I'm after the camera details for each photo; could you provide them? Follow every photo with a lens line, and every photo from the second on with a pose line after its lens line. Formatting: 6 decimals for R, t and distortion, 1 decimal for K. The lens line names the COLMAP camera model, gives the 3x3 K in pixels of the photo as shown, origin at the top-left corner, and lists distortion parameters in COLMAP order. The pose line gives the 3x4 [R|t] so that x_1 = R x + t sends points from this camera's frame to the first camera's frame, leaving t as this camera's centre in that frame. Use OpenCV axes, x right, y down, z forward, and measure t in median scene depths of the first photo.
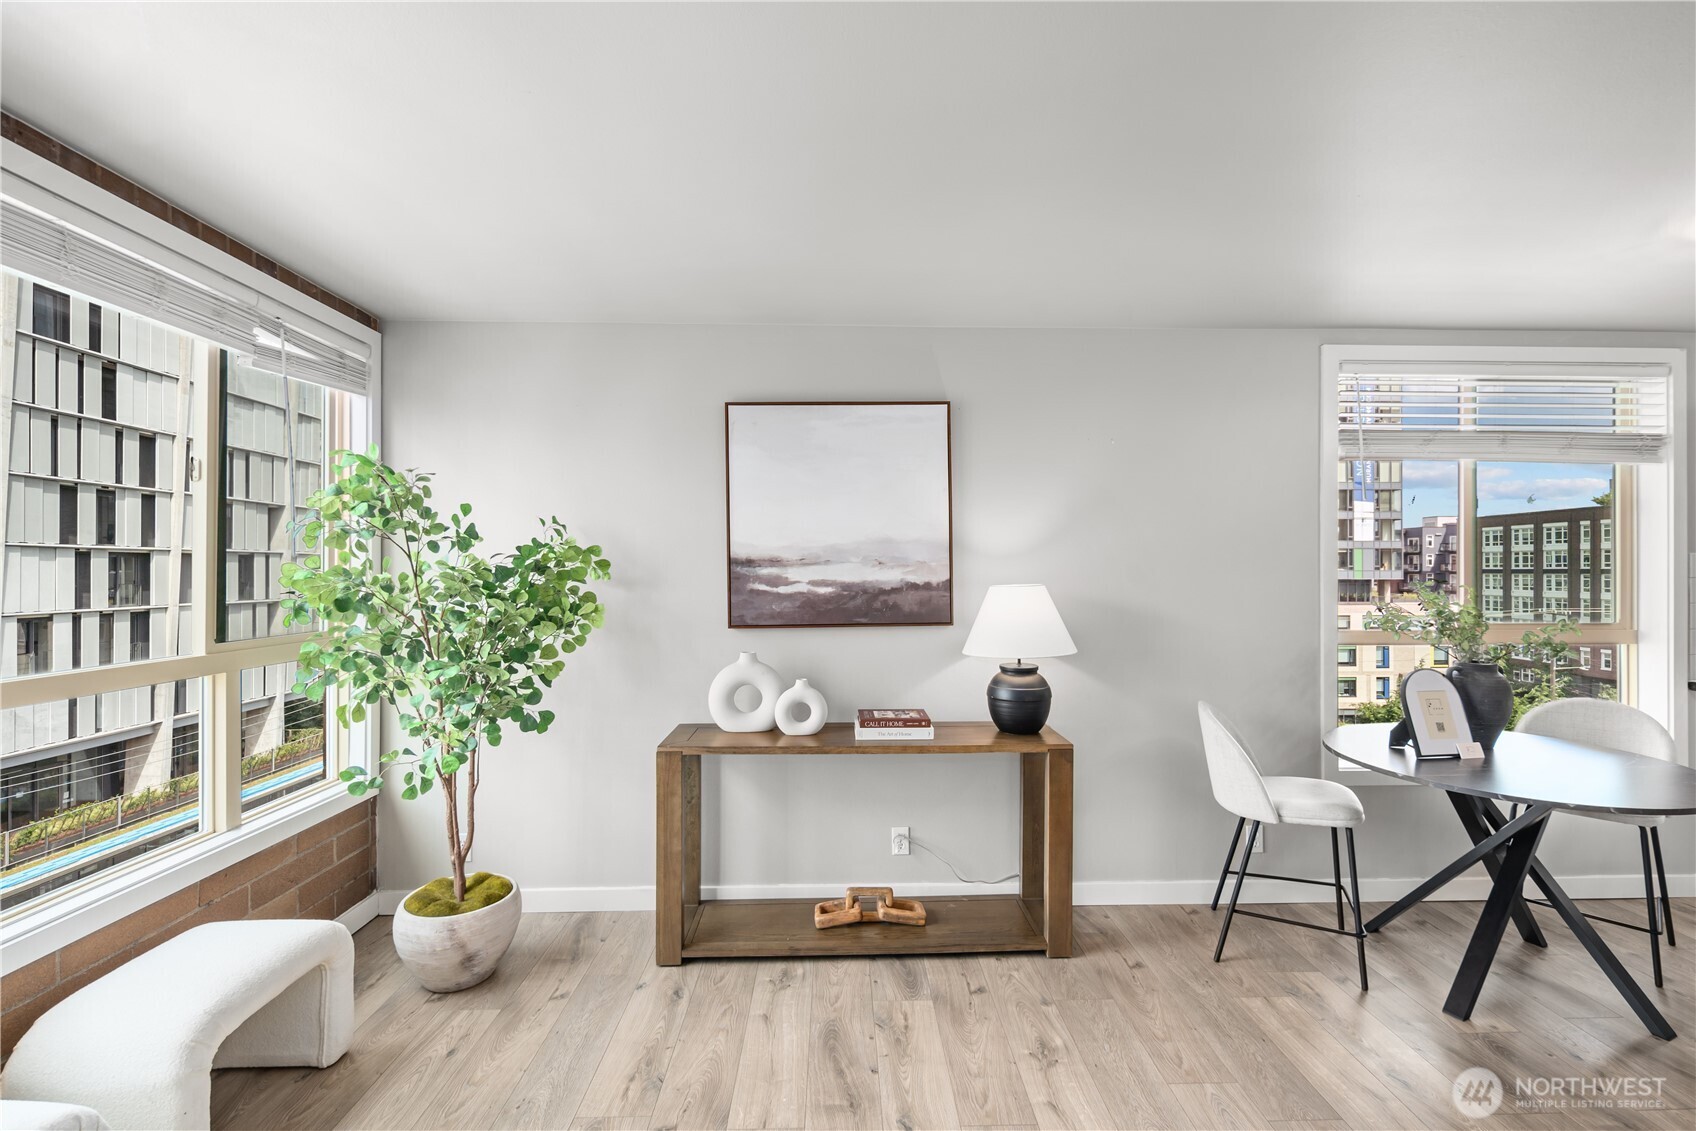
lens RADIAL K [[749.7, 0, 860.5], [0, 749.7, 571.6], [0, 0, 1]] dist [0.004089, -0.001622]
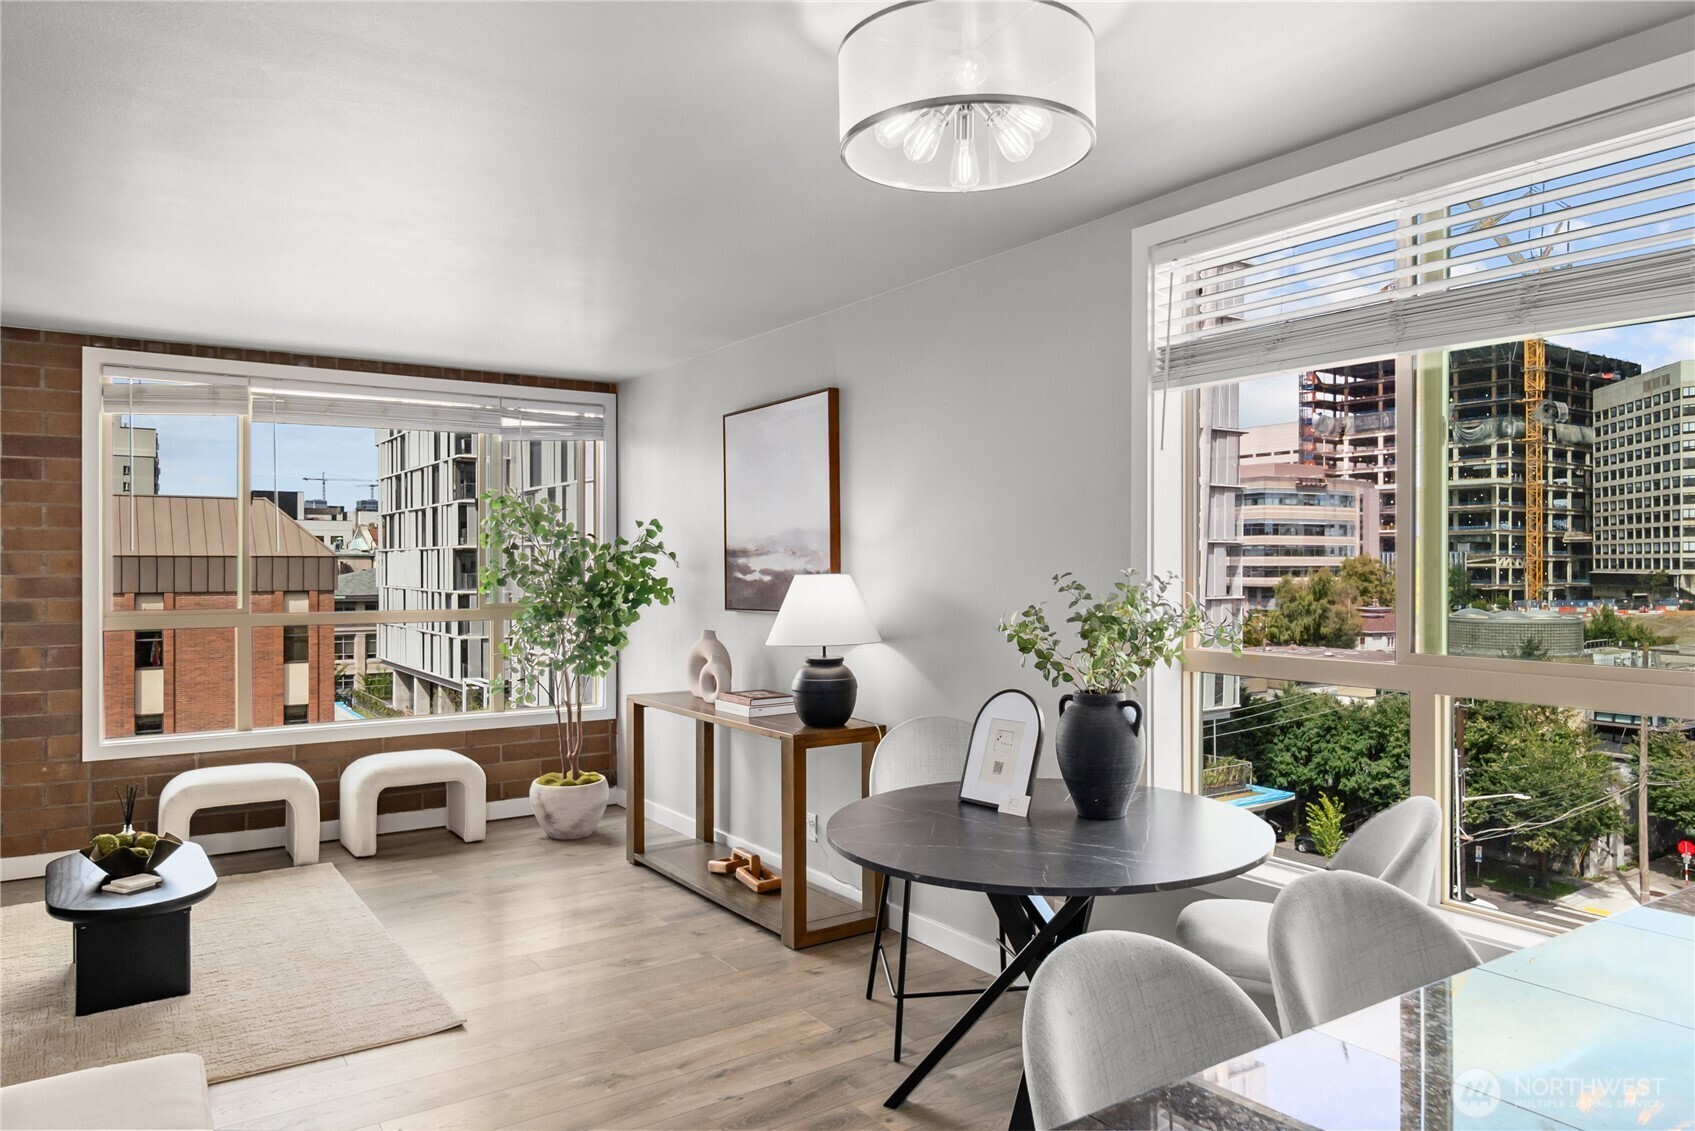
lens RADIAL K [[1142.5, 0, 862.1], [0, 1142.5, 564.9], [0, 0, 1]] dist [0.001291, -0.005969]
pose [[0.534910, 0.000721, -0.844909, 1.415258], [0.000969, 0.999998, 0.001467, 0.003299], [0.844908, -0.001603, 0.534909, 0.238903]]
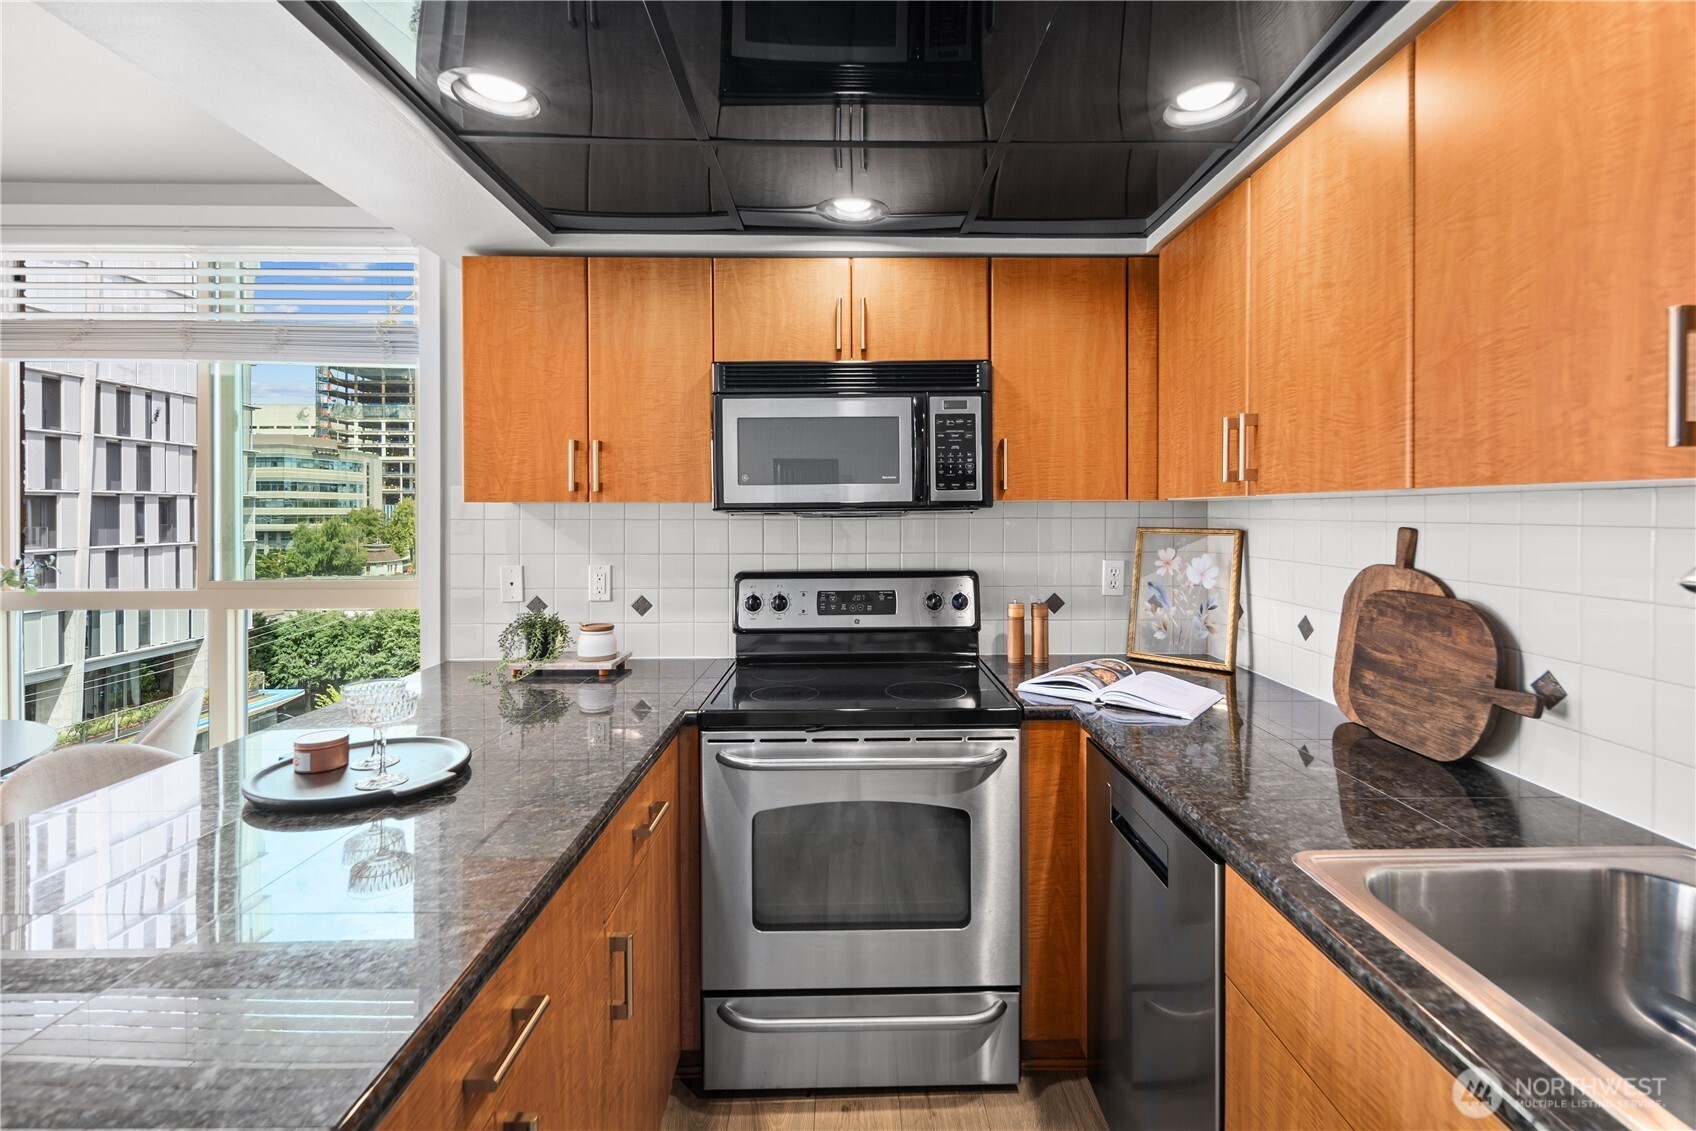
lens RADIAL K [[749.7, 0, 864.2], [0, 749.7, 514.5], [0, 0, 1]] dist [0.004089, -0.001622]
pose [[0.999976, -0.001876, -0.006730, 1.599510], [0.001901, 0.999991, 0.003695, 0.000989], [0.006723, -0.003708, 0.999971, 0.281938]]
